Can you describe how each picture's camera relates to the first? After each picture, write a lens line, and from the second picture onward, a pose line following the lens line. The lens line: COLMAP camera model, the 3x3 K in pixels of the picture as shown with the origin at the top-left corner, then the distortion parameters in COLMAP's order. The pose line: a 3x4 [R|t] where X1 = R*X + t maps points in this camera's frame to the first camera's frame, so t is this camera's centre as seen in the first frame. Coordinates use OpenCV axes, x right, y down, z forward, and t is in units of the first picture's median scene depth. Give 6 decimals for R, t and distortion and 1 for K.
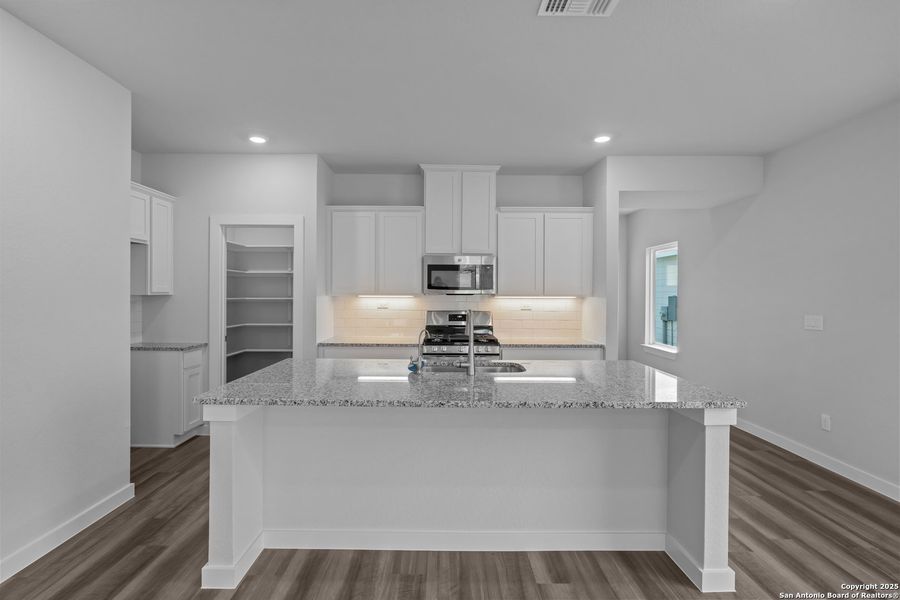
lens RADIAL K [[421.8, 0, 445.0], [0, 421.8, 293.8], [0, 0, 1]] dist [-0.009590, 0.000804]
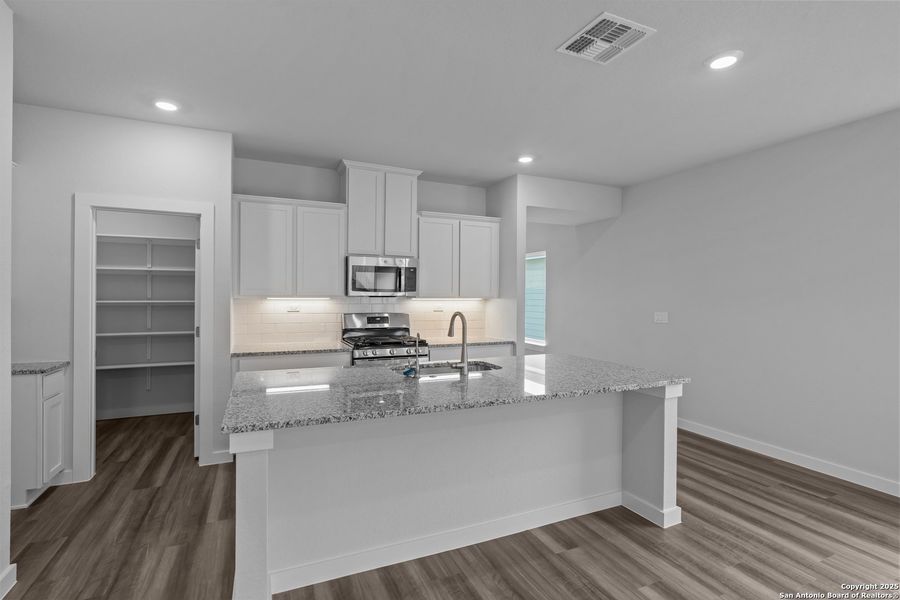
lens RADIAL K [[421.8, 0, 445.0], [0, 421.8, 293.8], [0, 0, 1]] dist [-0.009590, 0.000804]
pose [[0.915728, 0.001711, 0.401795, -0.246522], [-0.000944, 0.999997, -0.002107, -0.002970], [-0.401798, 0.001550, 0.915727, 0.040982]]
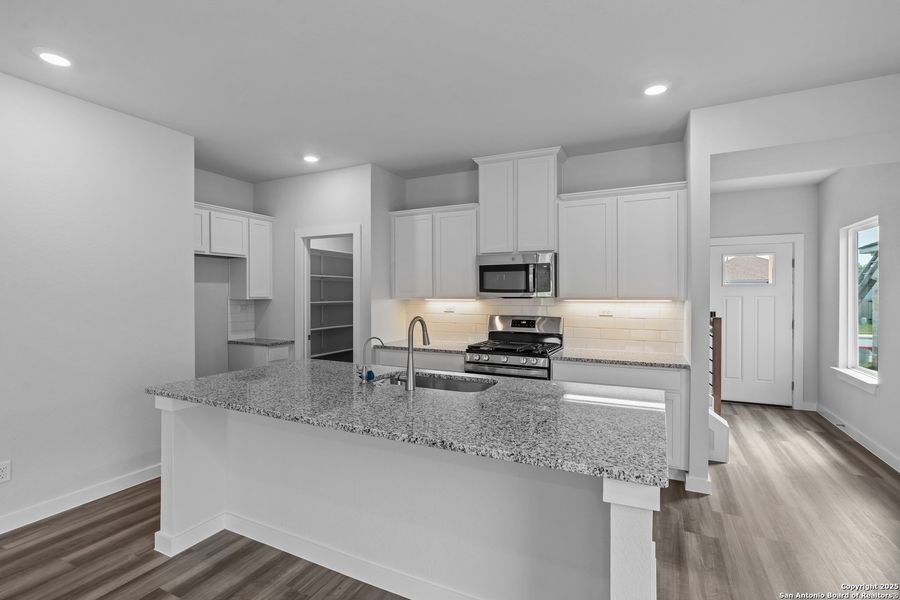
lens RADIAL K [[423.9, 0, 447.6], [0, 423.9, 295.5], [0, 0, 1]] dist [-0.002566, 0.000222]
pose [[0.895592, -0.005398, -0.444843, 0.328364], [0.006213, 0.999981, 0.000375, -0.004461], [0.444833, -0.003100, 0.895608, 0.142027]]
